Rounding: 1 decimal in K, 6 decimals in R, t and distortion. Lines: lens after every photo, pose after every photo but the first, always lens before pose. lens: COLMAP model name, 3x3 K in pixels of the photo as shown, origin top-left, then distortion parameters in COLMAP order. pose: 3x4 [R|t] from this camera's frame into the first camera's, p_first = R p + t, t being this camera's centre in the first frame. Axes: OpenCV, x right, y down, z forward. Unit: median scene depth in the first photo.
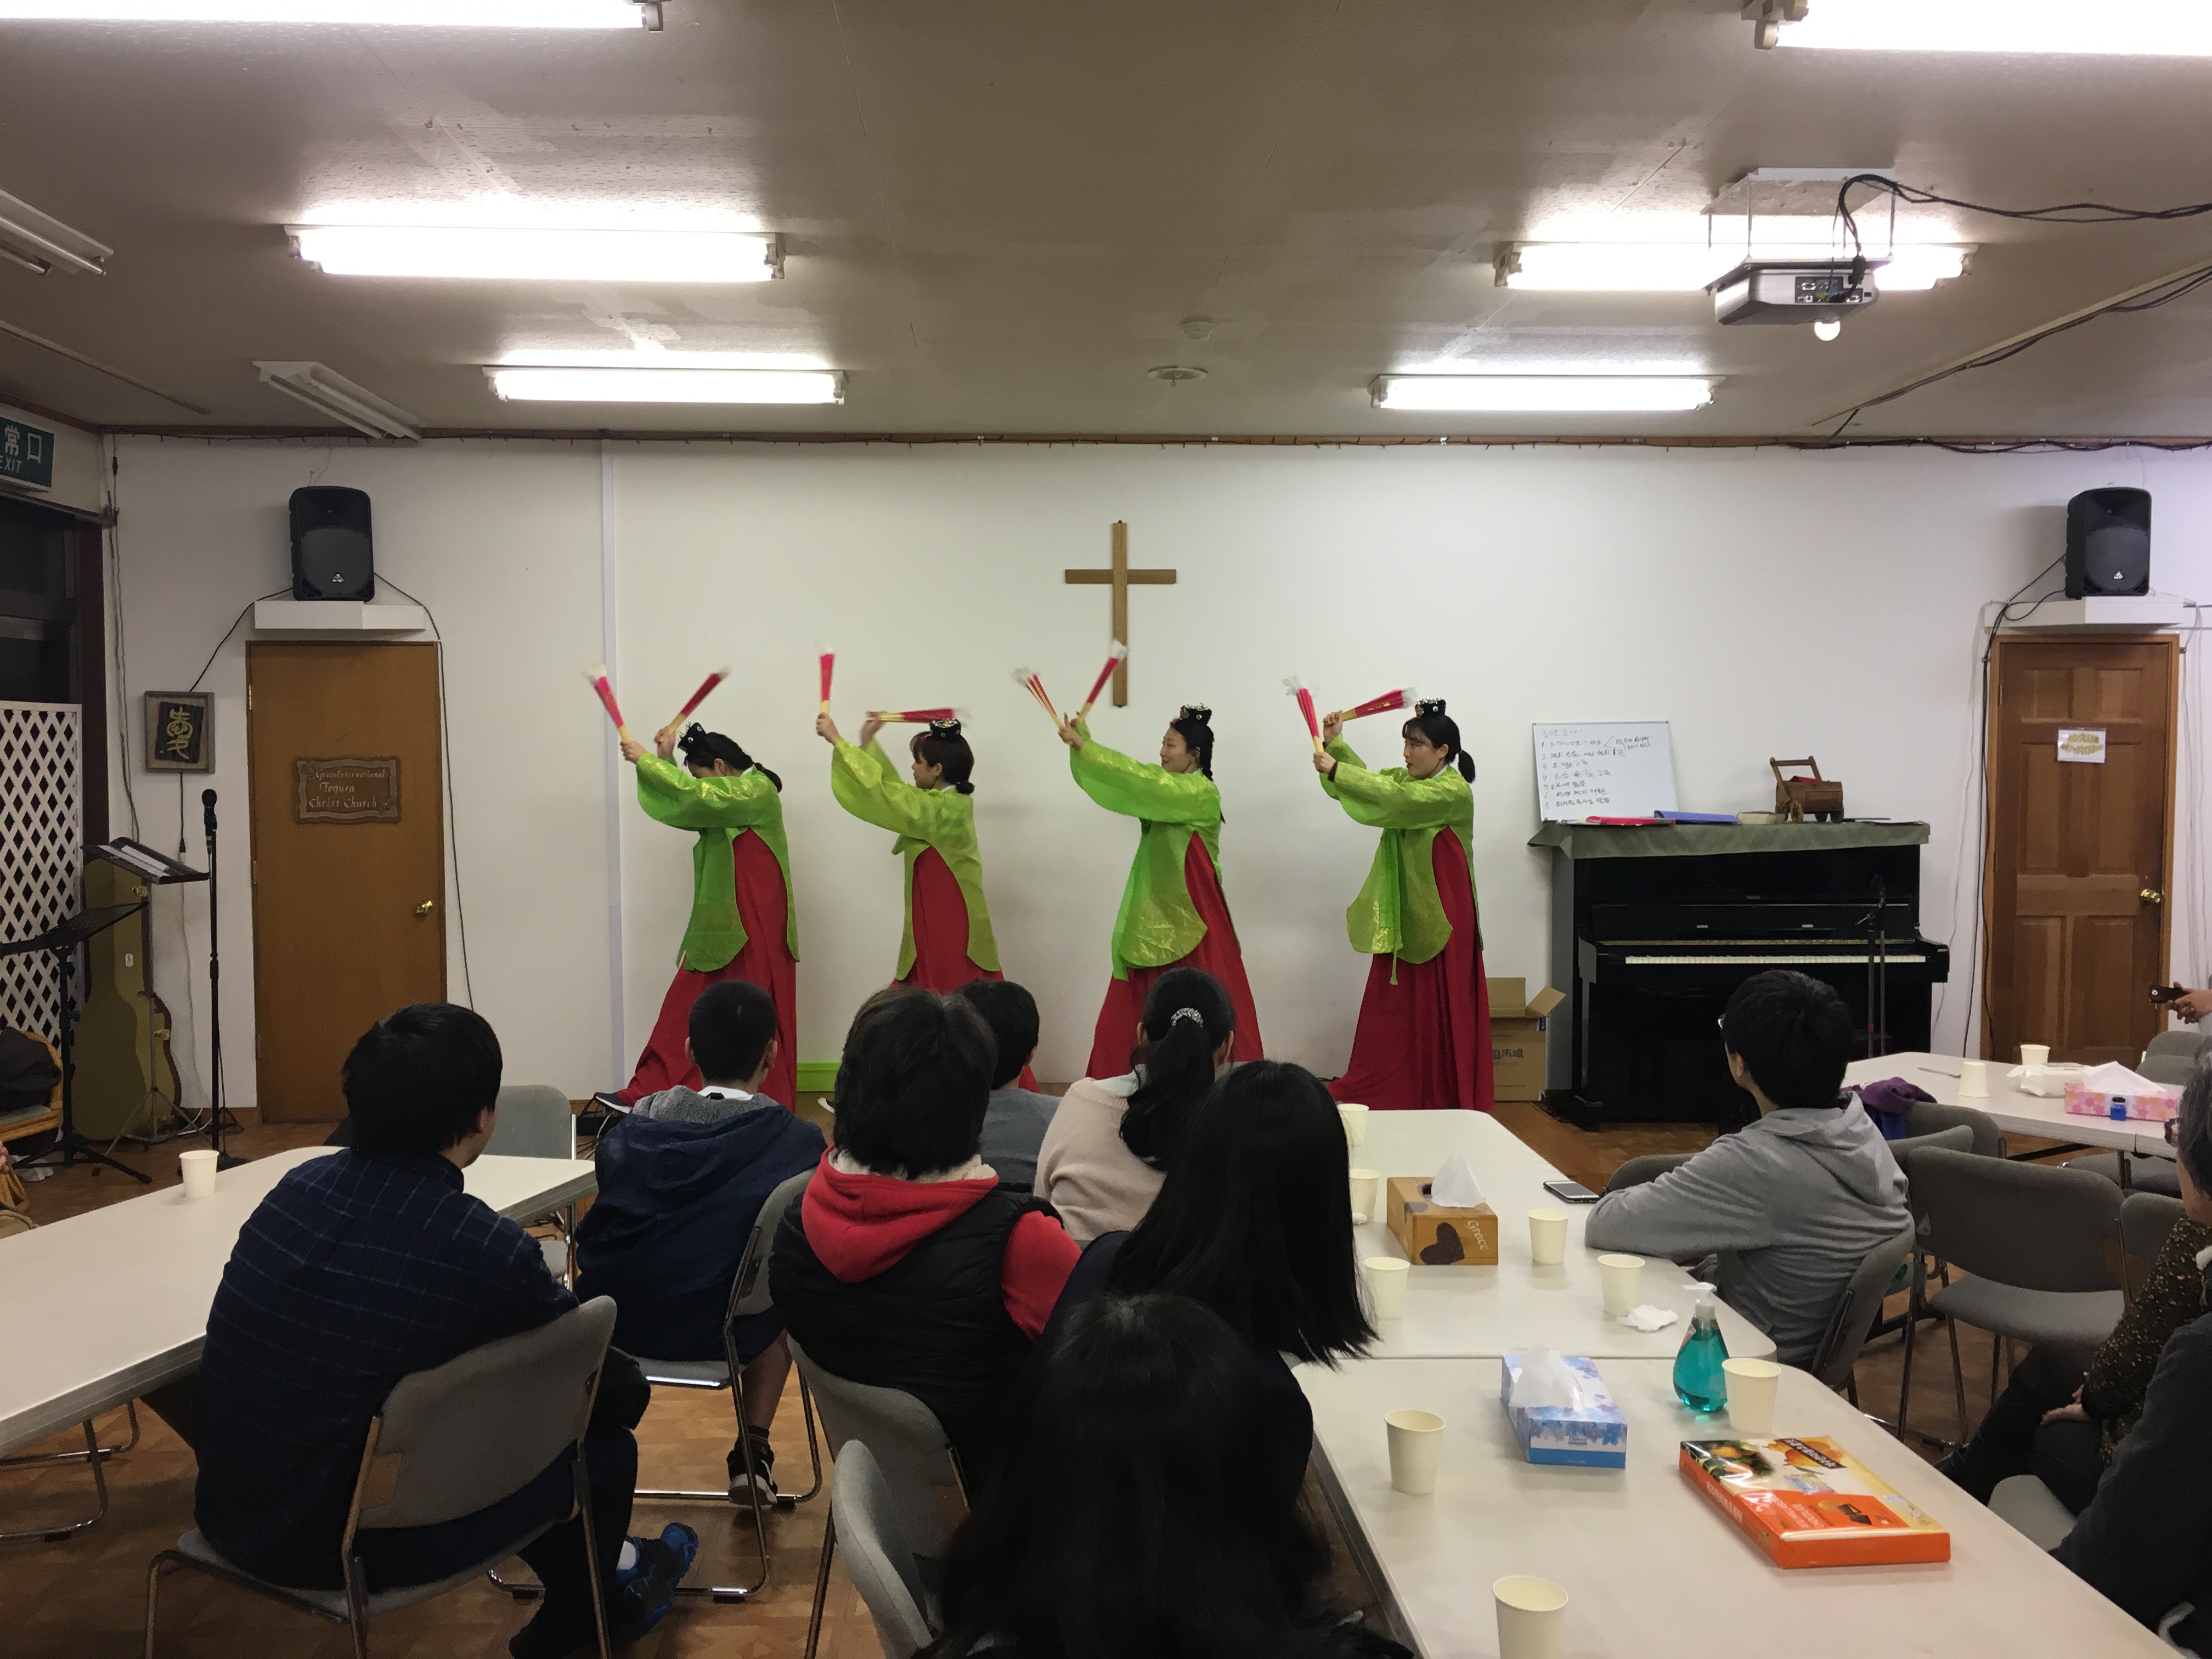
lens RADIAL K [[1891.6, 0, 1094.4], [0, 1891.6, 821.3], [0, 0, 1]] dist [0.045477, -0.033451]
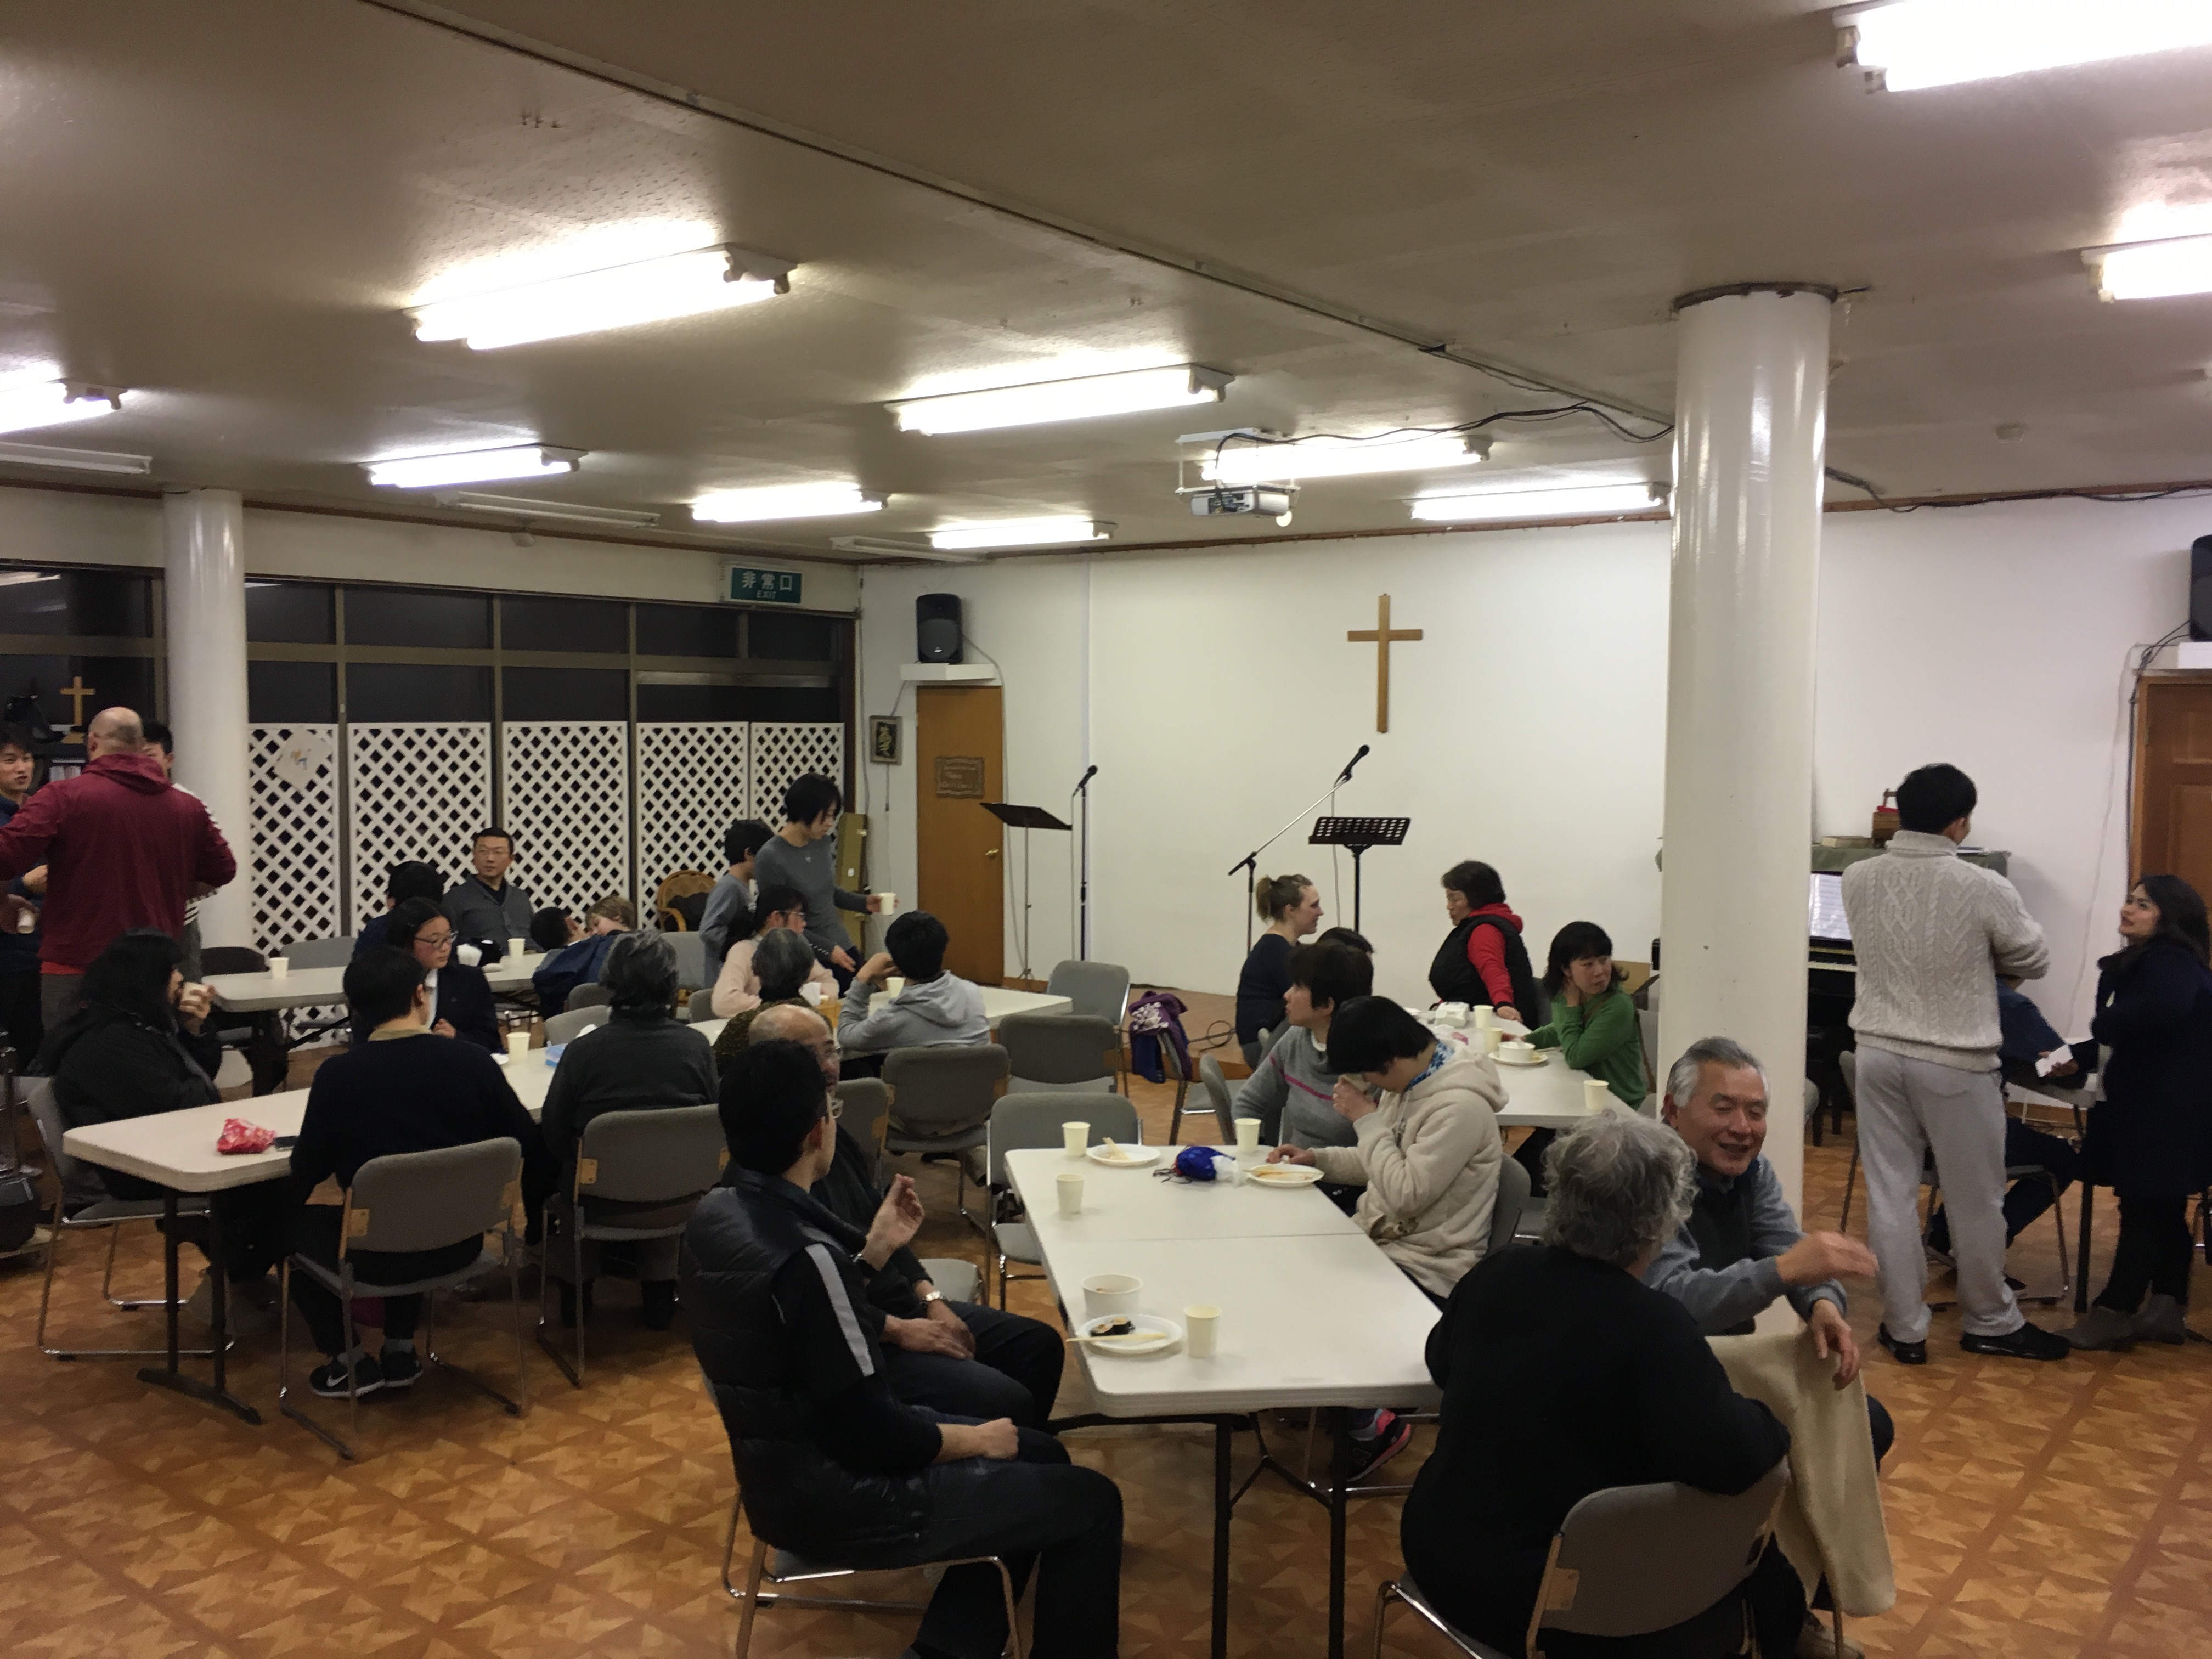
lens RADIAL K [[1908.3, 0, 1099.8], [0, 1908.3, 840.7], [0, 0, 1]] dist [0.052612, -0.040942]
pose [[0.759266, 0.053818, -0.648551, 0.741622], [-0.036518, 0.998528, 0.040109, -0.031511], [0.649755, -0.006769, 0.760114, -0.156102]]
